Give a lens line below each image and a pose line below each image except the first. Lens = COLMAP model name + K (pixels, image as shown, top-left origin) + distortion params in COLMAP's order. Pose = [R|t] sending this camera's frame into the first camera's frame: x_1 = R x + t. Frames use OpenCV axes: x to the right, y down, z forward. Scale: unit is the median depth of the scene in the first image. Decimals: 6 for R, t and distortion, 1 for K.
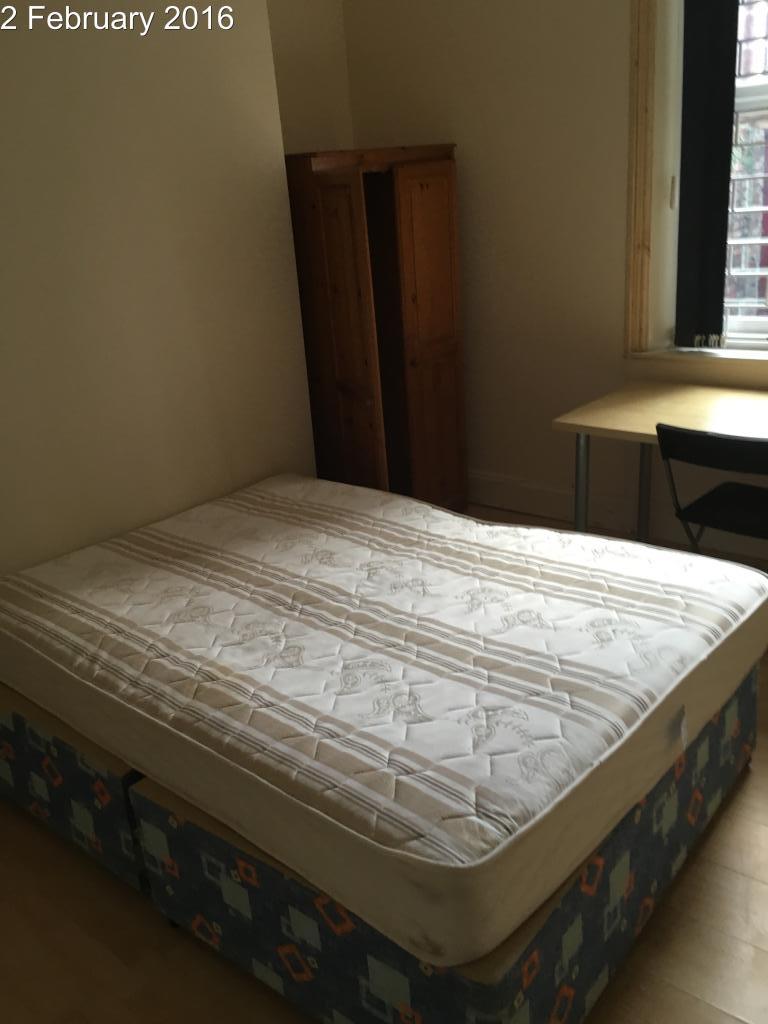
lens RADIAL K [[869.9, 0, 384.0], [0, 869.9, 512.0], [0, 0, 1]] dist [0.087968, -0.125335]
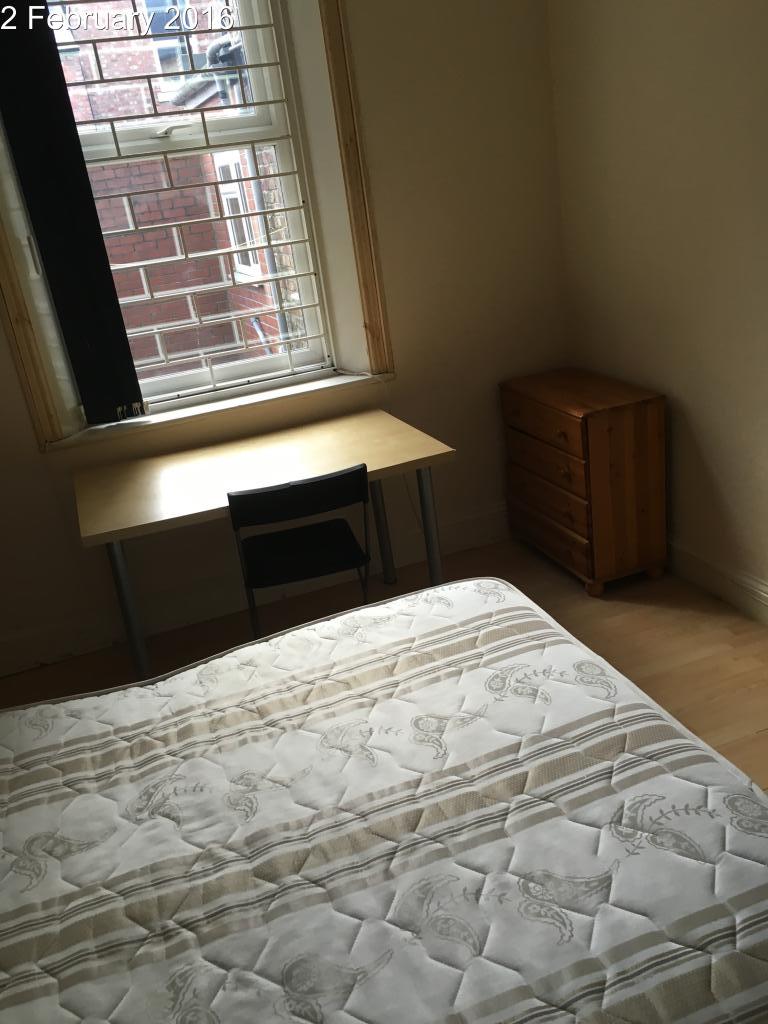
lens RADIAL K [[869.9, 0, 384.0], [0, 869.9, 512.0], [0, 0, 1]] dist [0.087968, -0.125335]
pose [[0.494939, -0.297977, 0.816238, -0.422265], [0.379820, 0.919059, 0.105203, -0.148610], [-0.781519, 0.257954, 0.568056, 0.492366]]
